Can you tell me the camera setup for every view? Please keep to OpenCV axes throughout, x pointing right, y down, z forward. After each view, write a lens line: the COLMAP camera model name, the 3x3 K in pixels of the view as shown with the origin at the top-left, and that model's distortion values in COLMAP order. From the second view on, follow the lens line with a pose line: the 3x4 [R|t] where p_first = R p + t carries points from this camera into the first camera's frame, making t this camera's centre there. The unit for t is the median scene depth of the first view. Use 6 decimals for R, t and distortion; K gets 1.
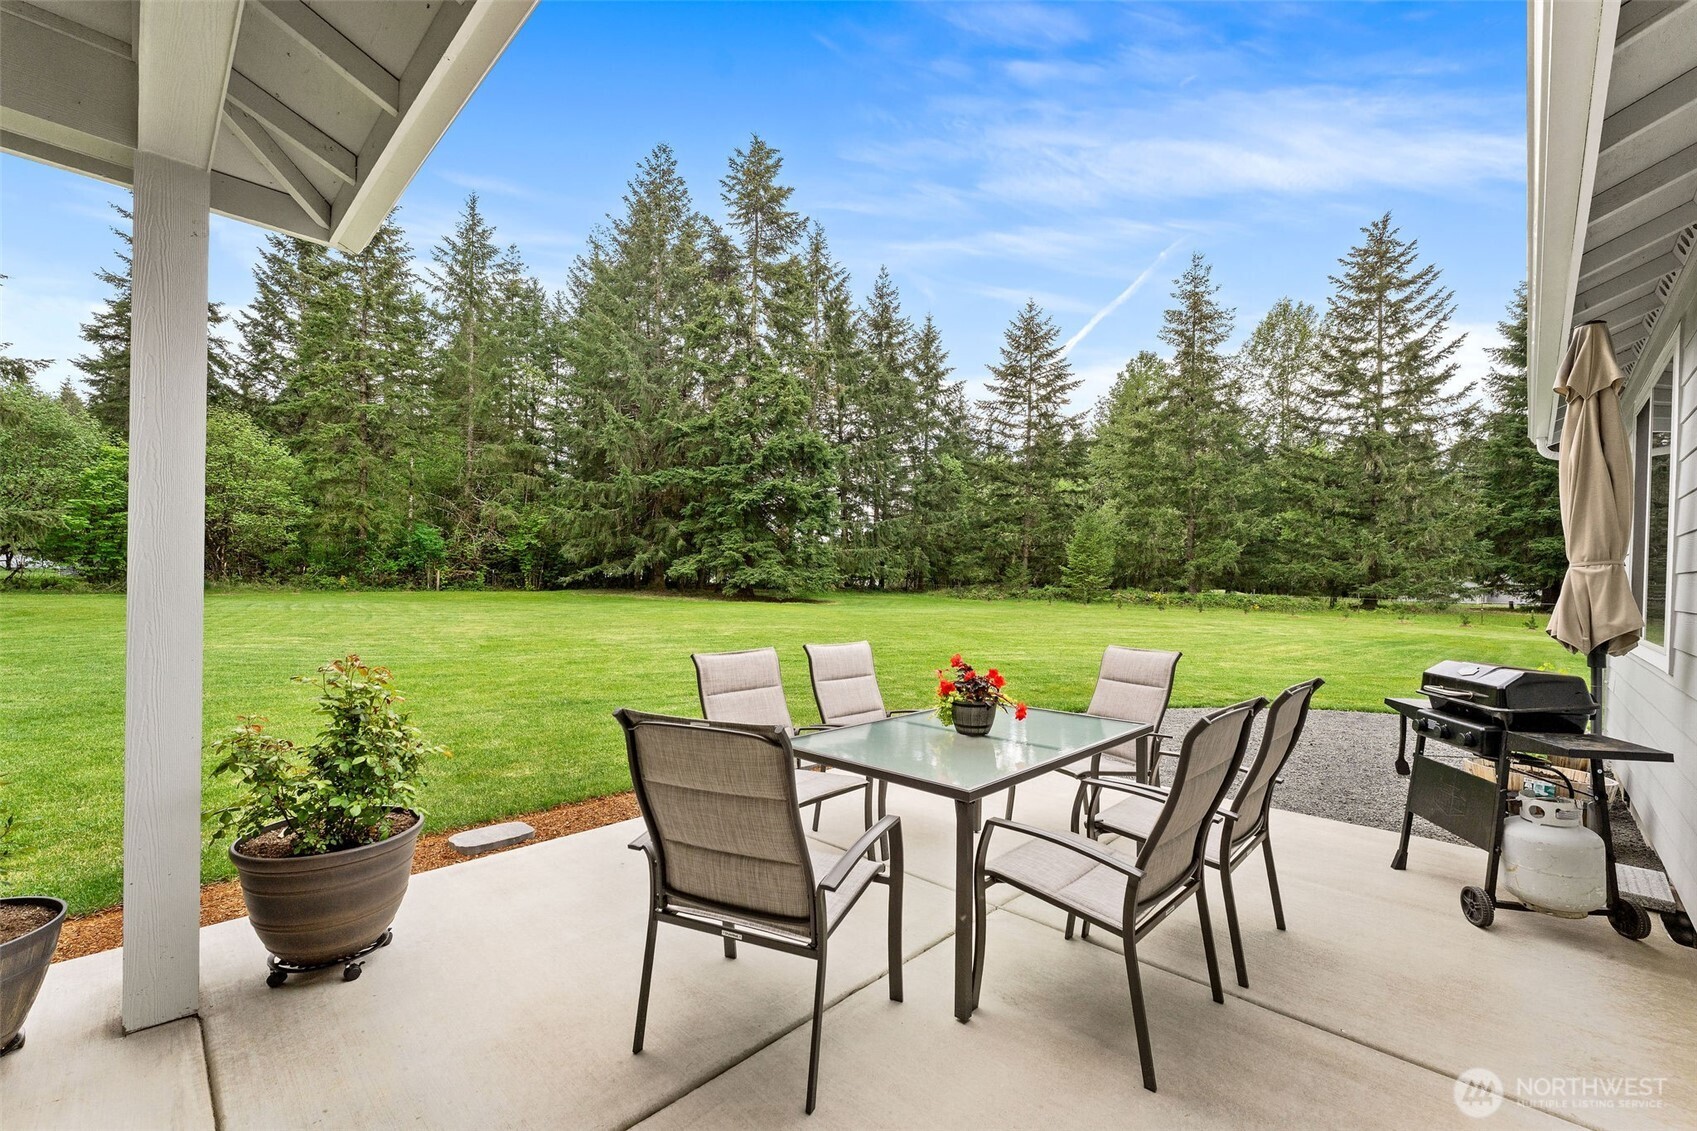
lens RADIAL K [[694.1, 0, 847.1], [0, 694.1, 589.1], [0, 0, 1]] dist [0.001219, -0.001389]
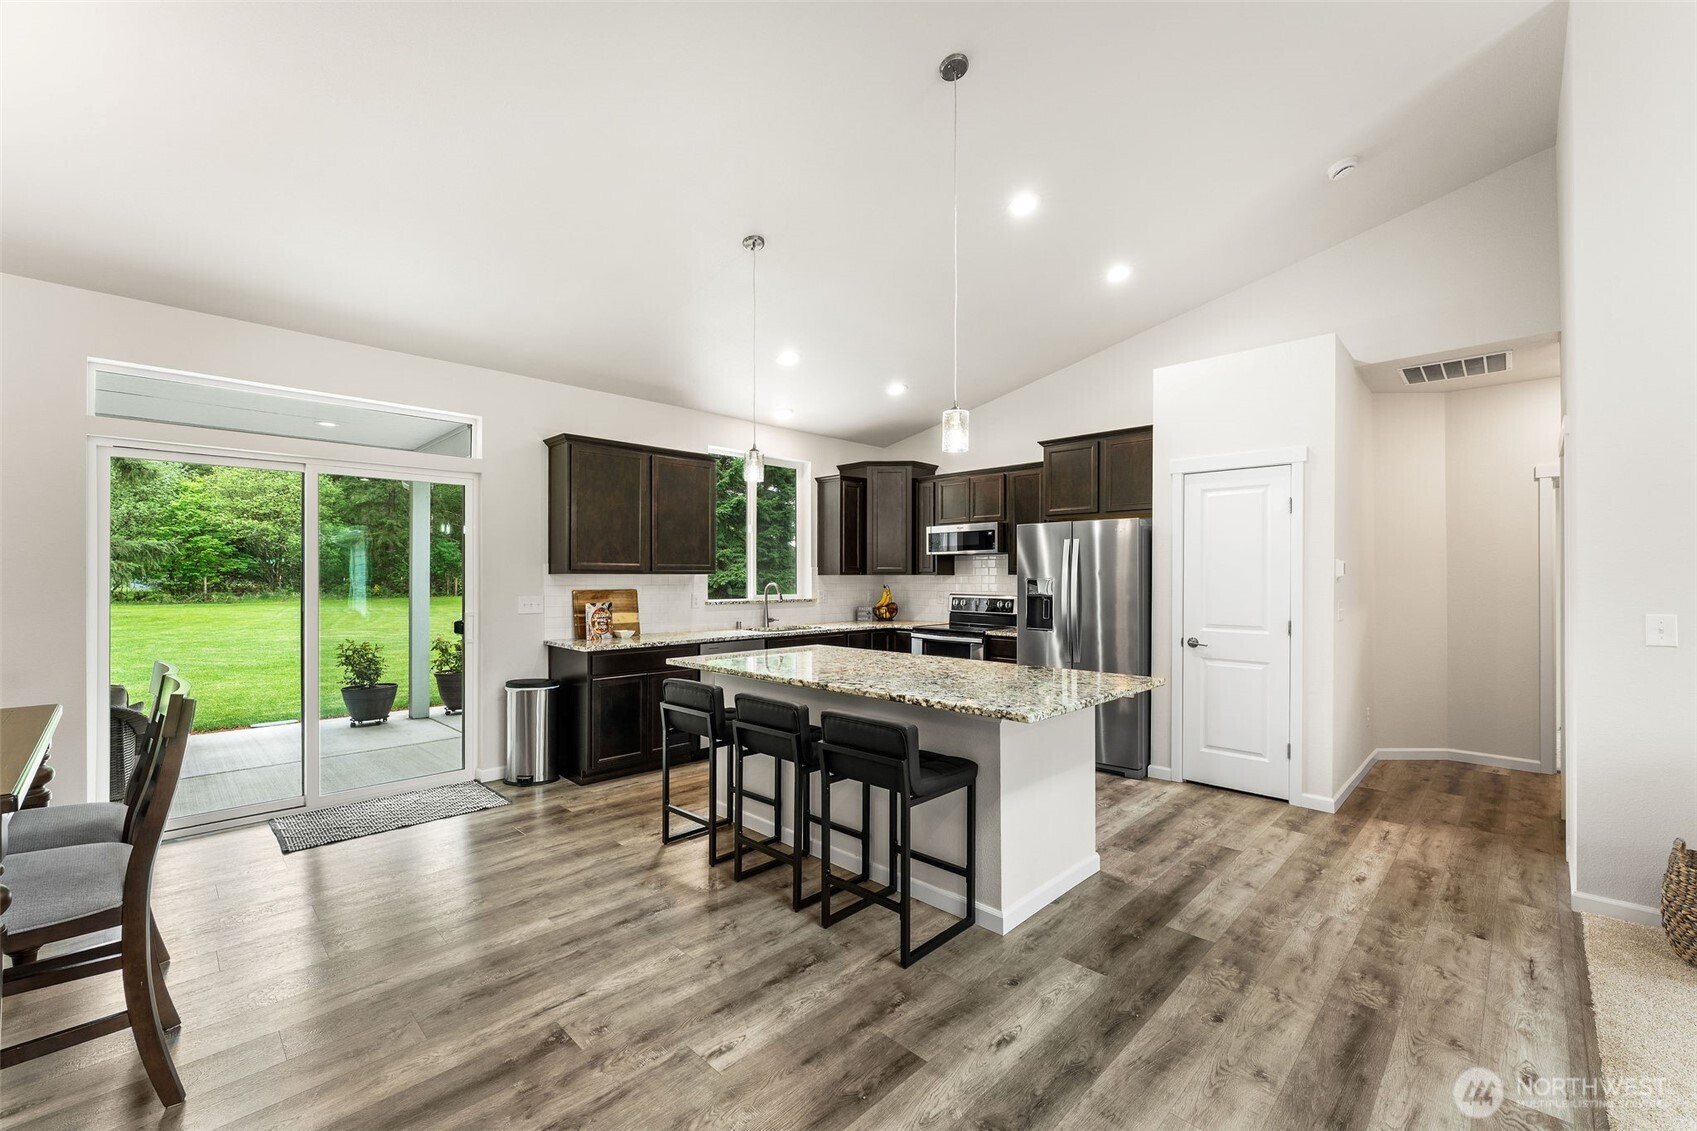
lens RADIAL K [[694.1, 0, 836.2], [0, 694.1, 573.1], [0, 0, 1]] dist [0.001219, -0.001389]
pose [[0.999572, -0.020290, -0.021087, 0.074961], [0.019884, 0.999616, -0.019299, -0.000638], [0.021470, 0.018871, 0.999591, -0.153369]]
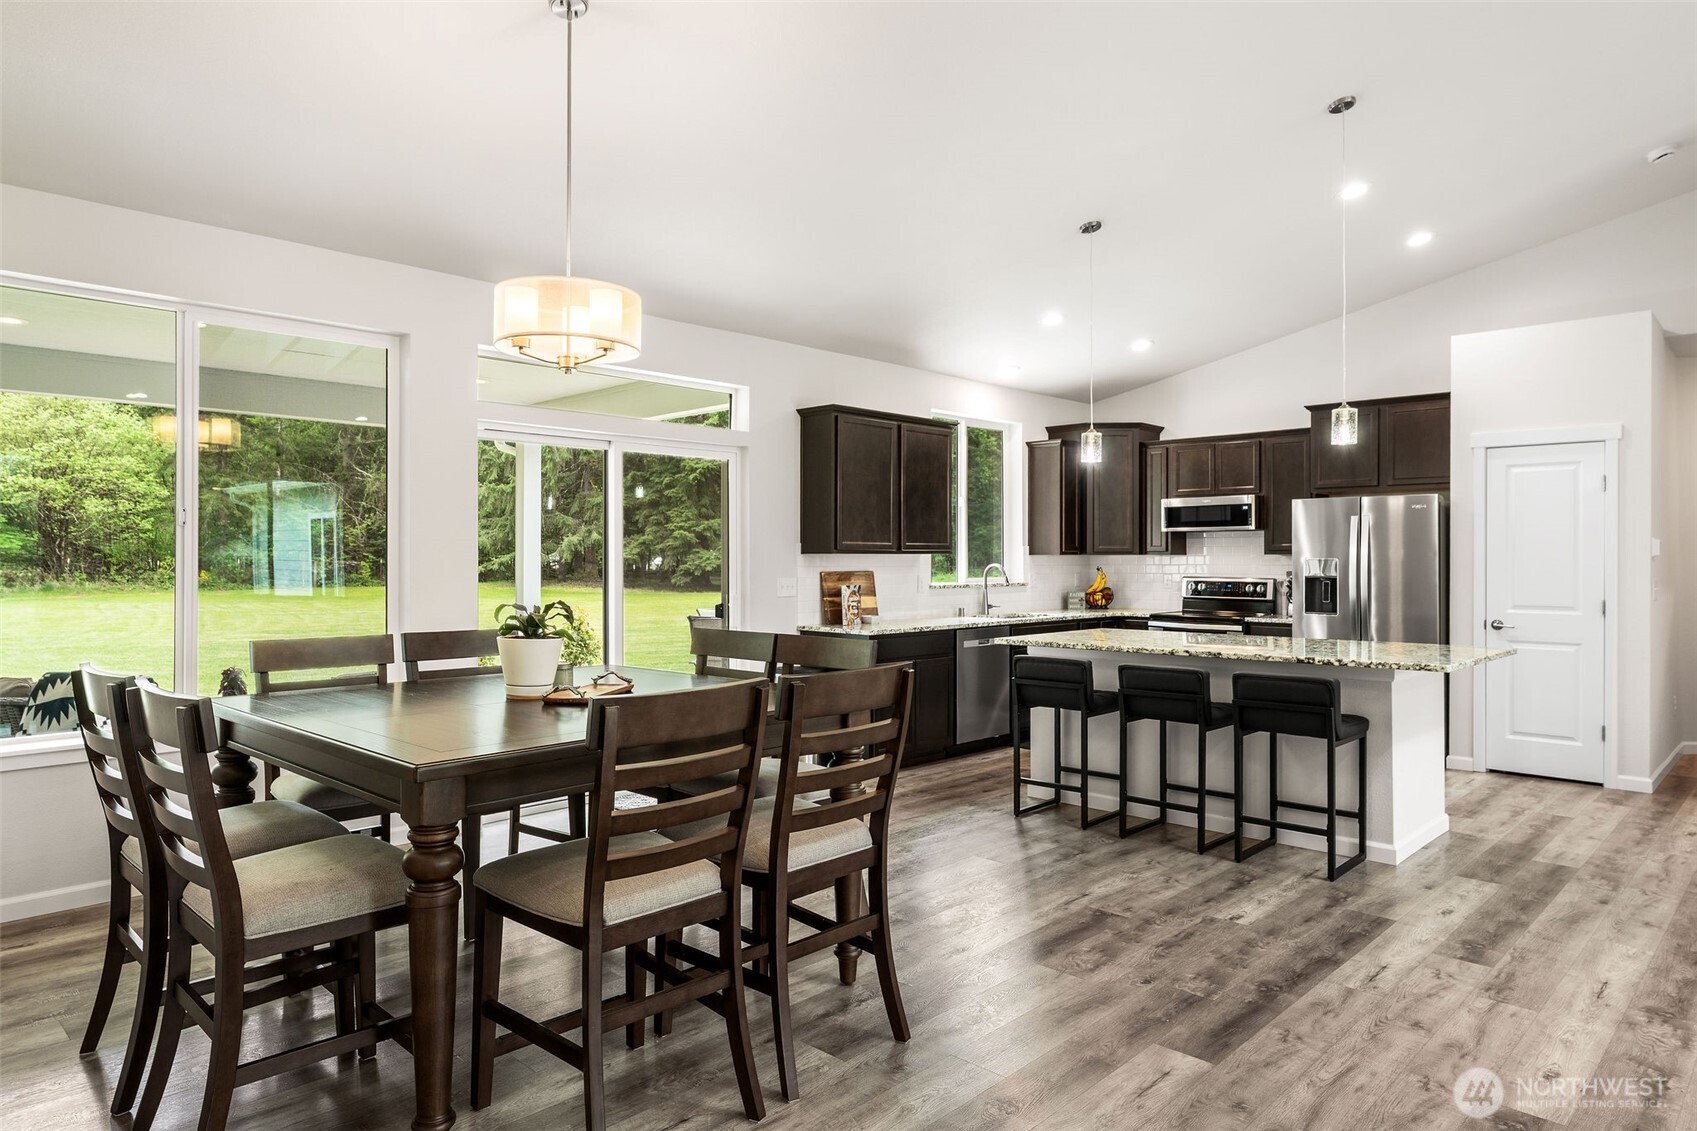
lens RADIAL K [[1041.6, 0, 842.5], [0, 1041.6, 551.5], [0, 0, 1]] dist [-0.000962, 0.003155]
pose [[0.999770, -0.021282, -0.002523, 0.022404], [0.021225, 0.999553, -0.021070, -0.000509], [0.002970, 0.021012, 0.999775, -0.208581]]
